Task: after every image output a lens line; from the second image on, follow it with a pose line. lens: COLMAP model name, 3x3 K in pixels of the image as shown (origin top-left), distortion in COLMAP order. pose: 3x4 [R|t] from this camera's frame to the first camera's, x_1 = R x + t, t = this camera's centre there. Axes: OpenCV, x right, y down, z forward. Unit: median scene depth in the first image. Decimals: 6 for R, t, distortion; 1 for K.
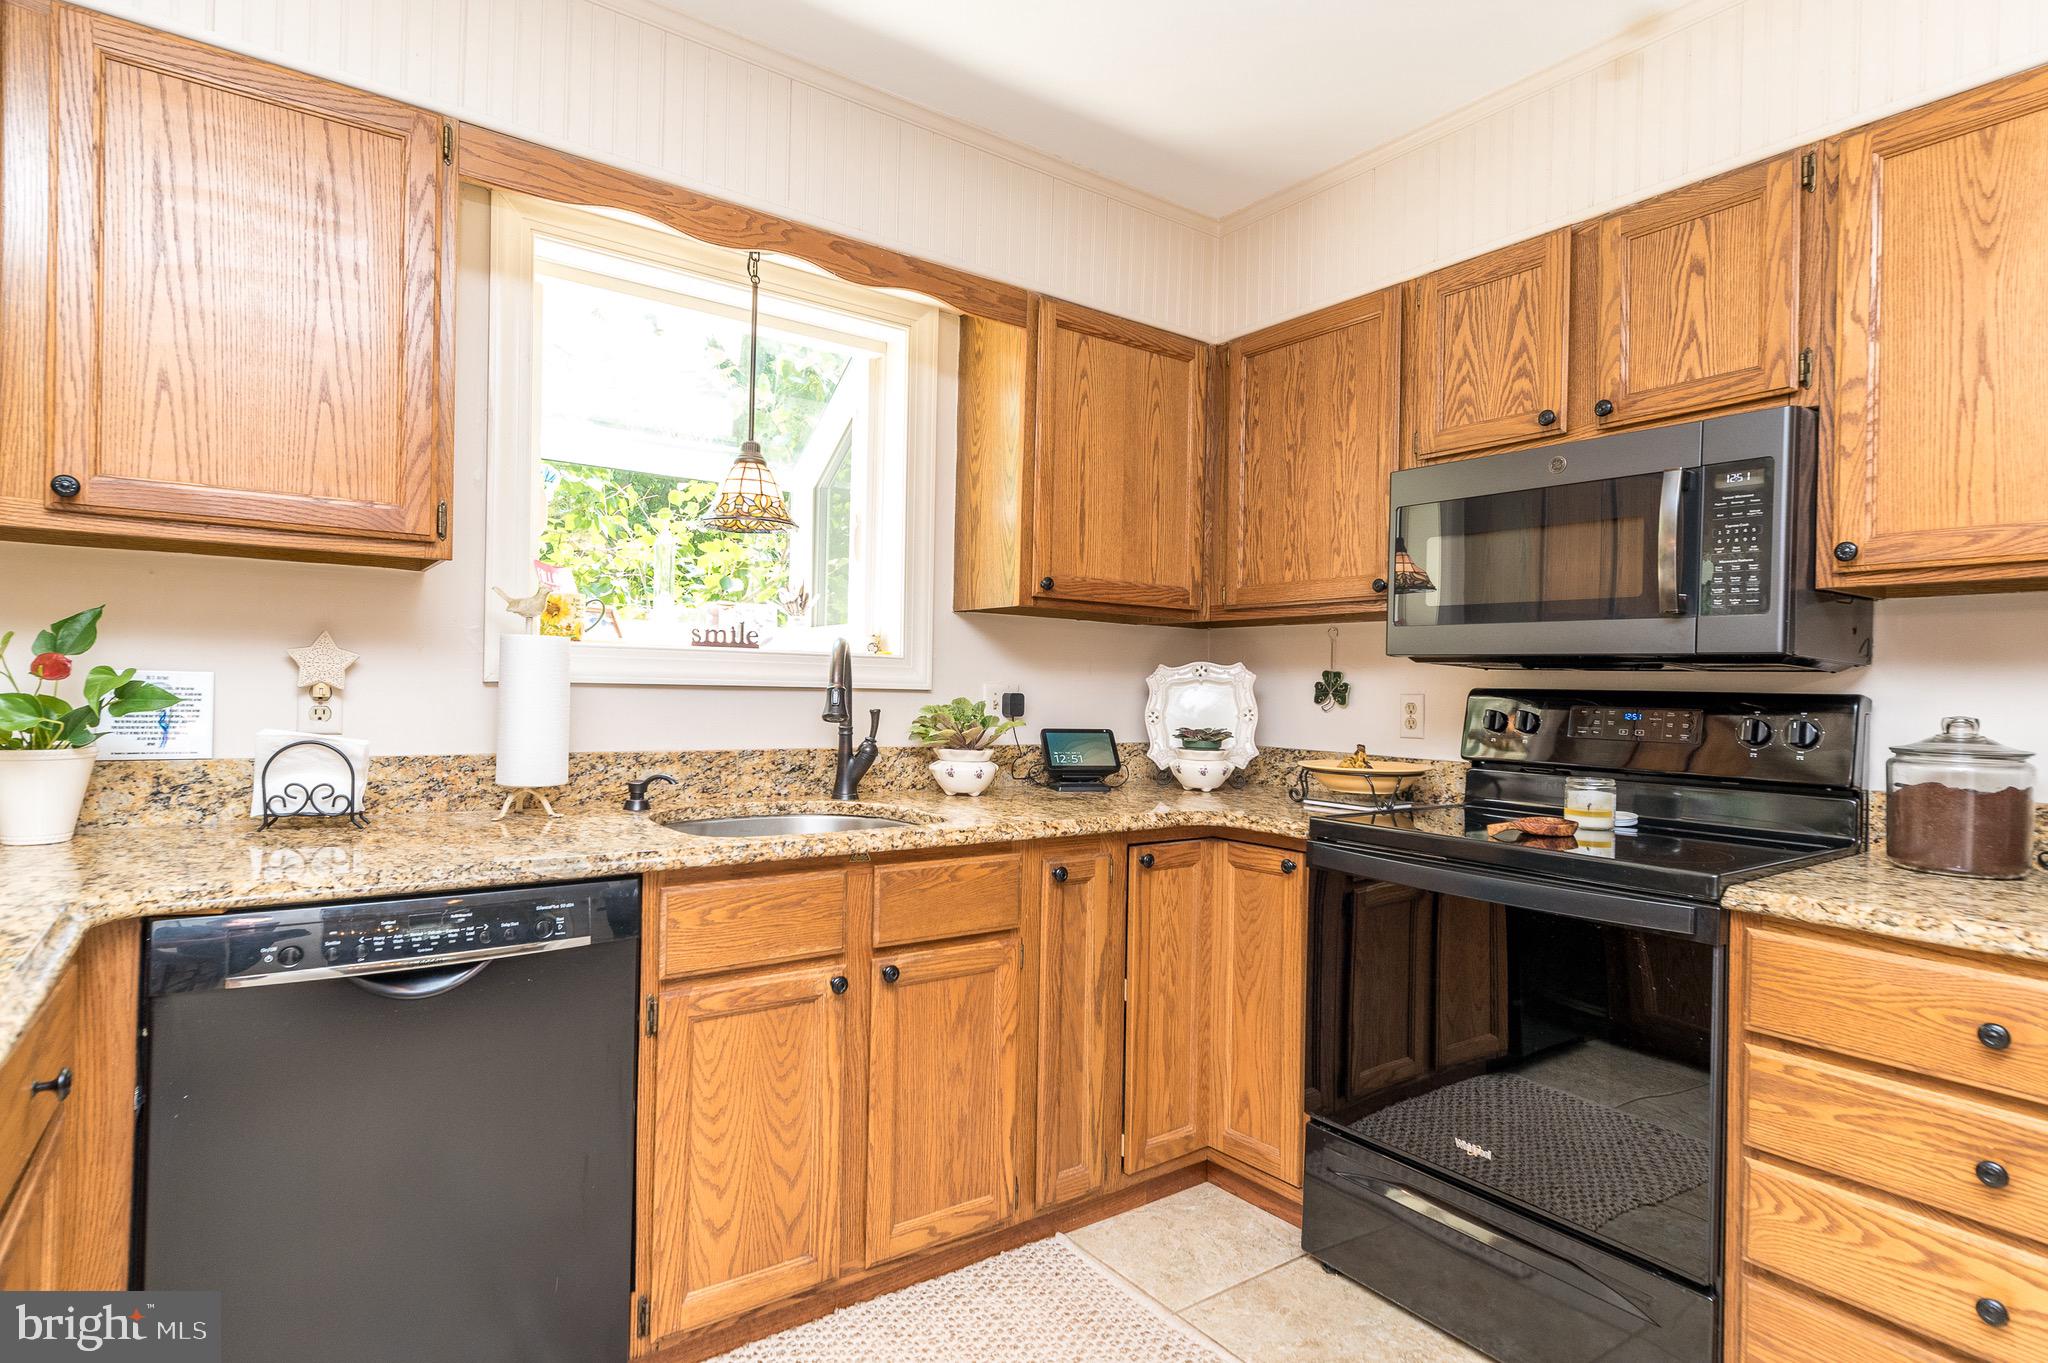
lens RADIAL K [[1063.9, 0, 1027.8], [0, 1063.9, 686.7], [0, 0, 1]] dist [0.002527, 0.002437]
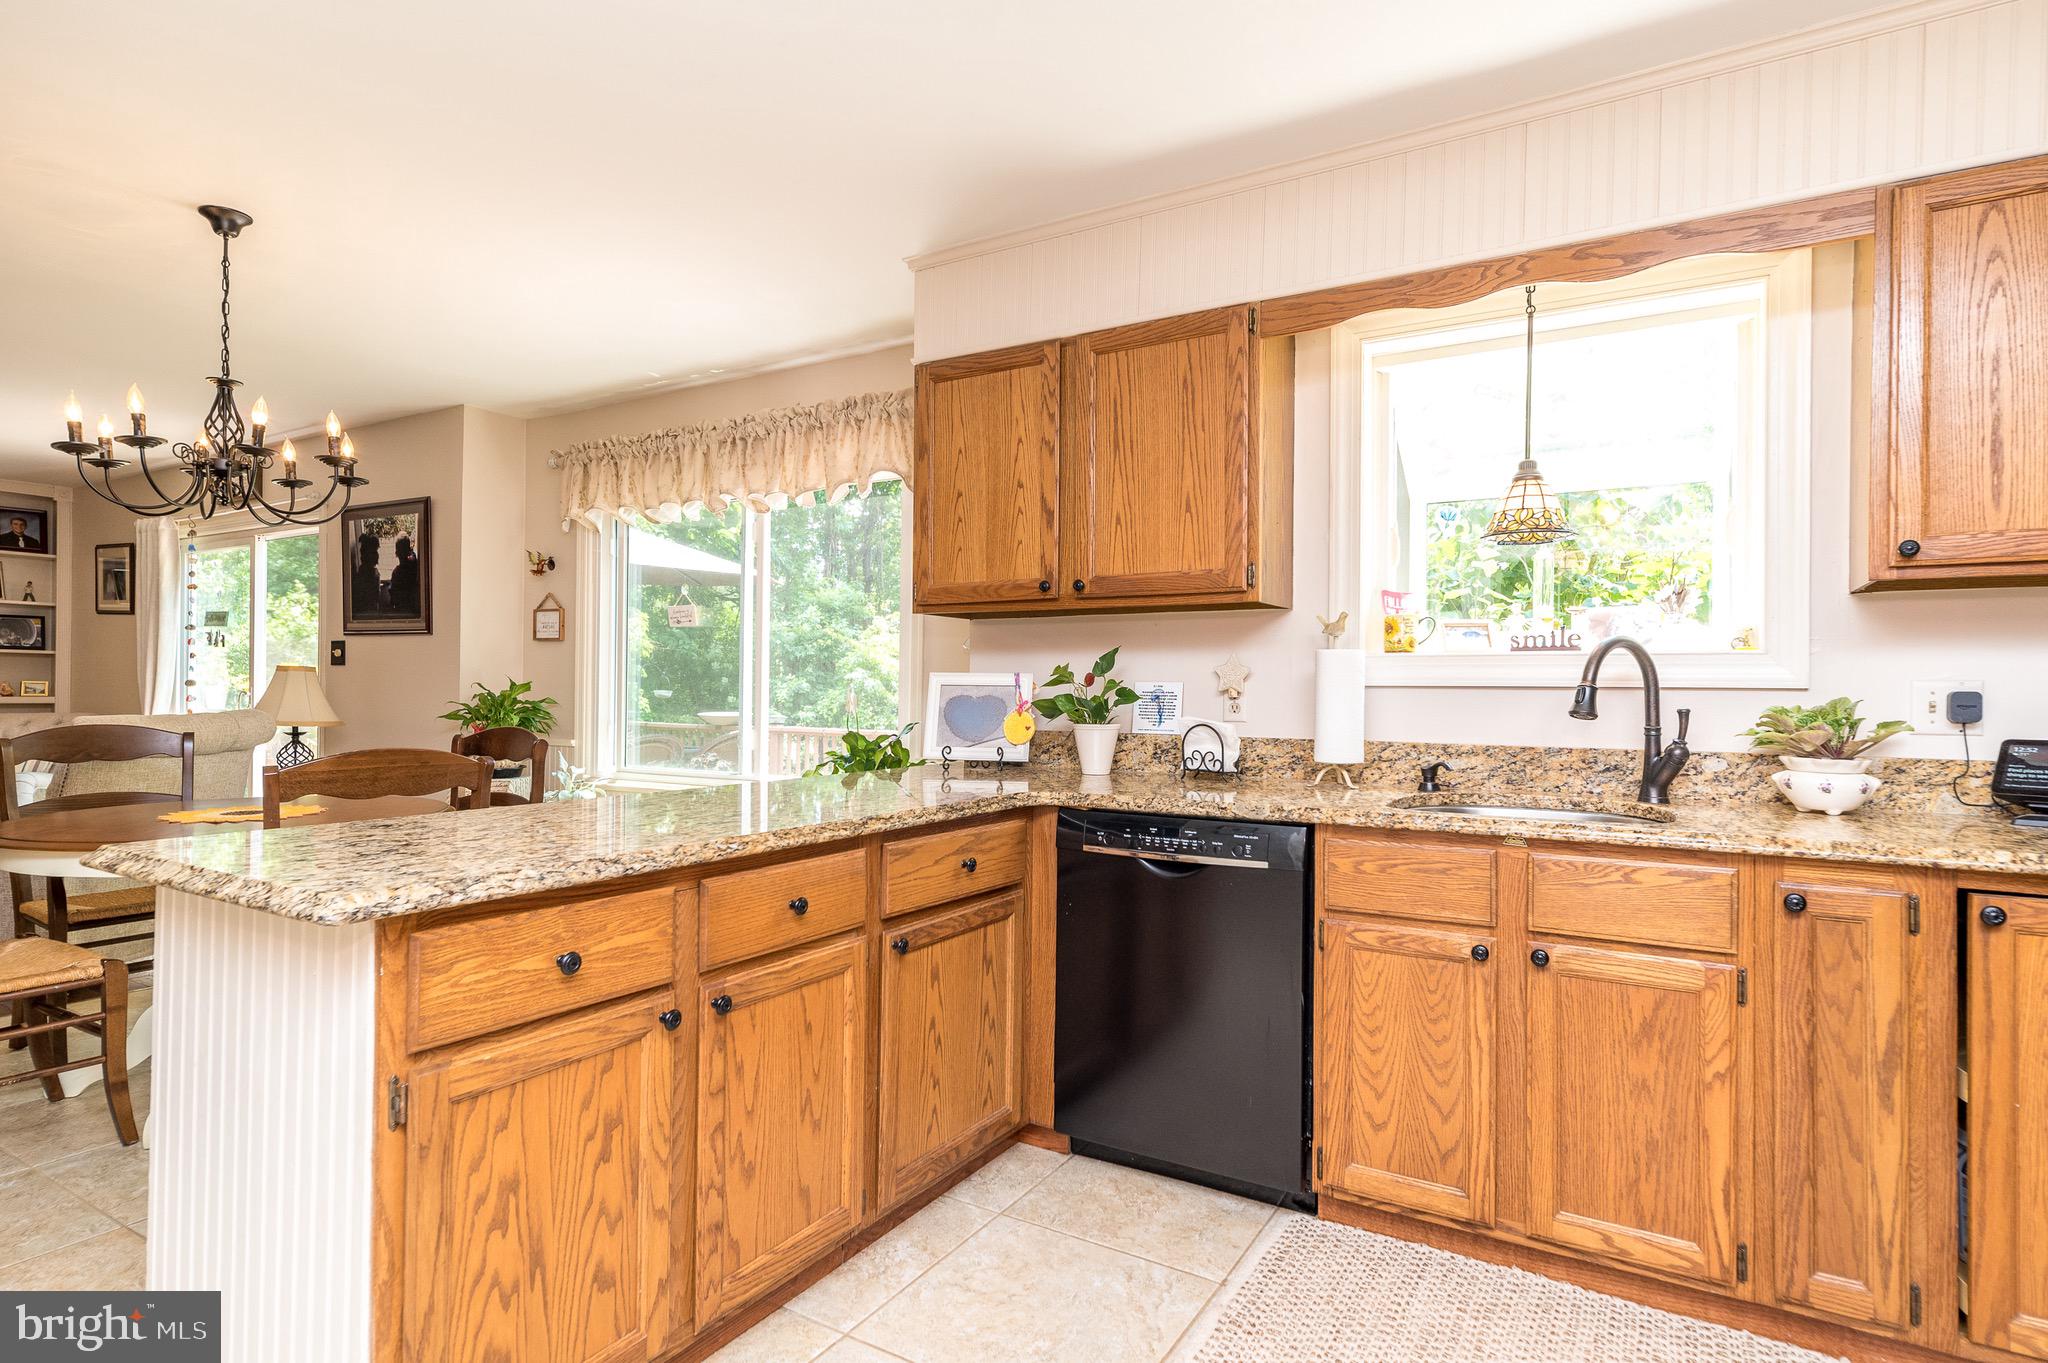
lens RADIAL K [[1063.9, 0, 1027.5], [0, 1063.9, 687.5], [0, 0, 1]] dist [0.002527, 0.002437]
pose [[0.391905, -0.019252, -0.919804, 0.591049], [0.000908, 0.999789, -0.020539, 0.025142], [0.920005, 0.007215, 0.391840, 0.122408]]
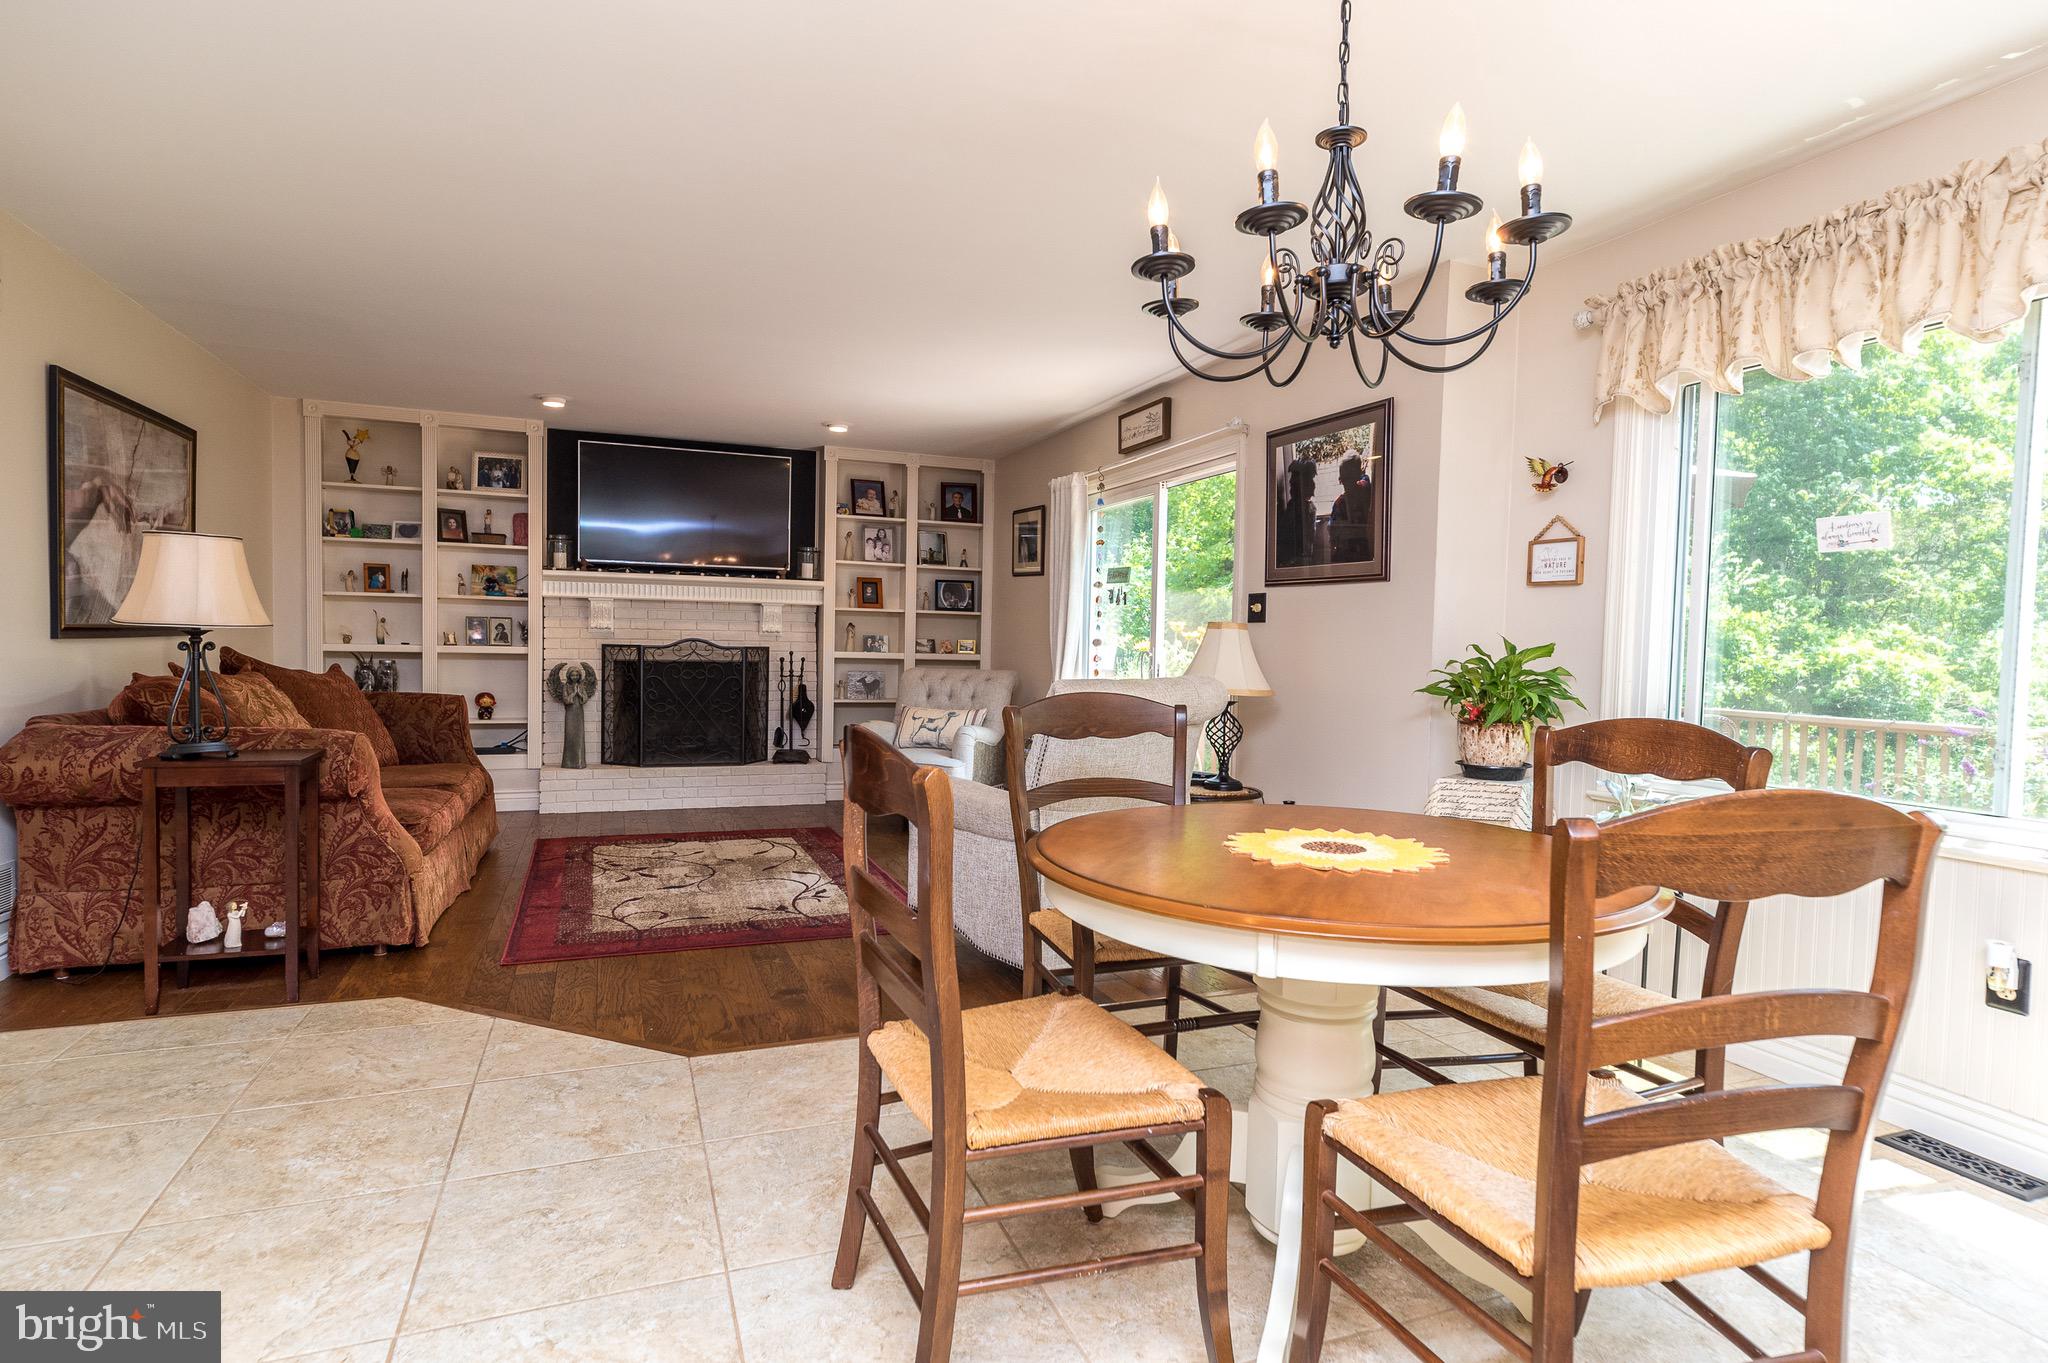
lens RADIAL K [[1063.9, 0, 1022.1], [0, 1063.9, 692.3], [0, 0, 1]] dist [0.002527, 0.002437]
pose [[-0.253912, 0.018083, -0.967058, -0.220971], [-0.024503, 0.999384, 0.025121, 0.015883], [0.966917, 0.030075, -0.253313, -0.319102]]
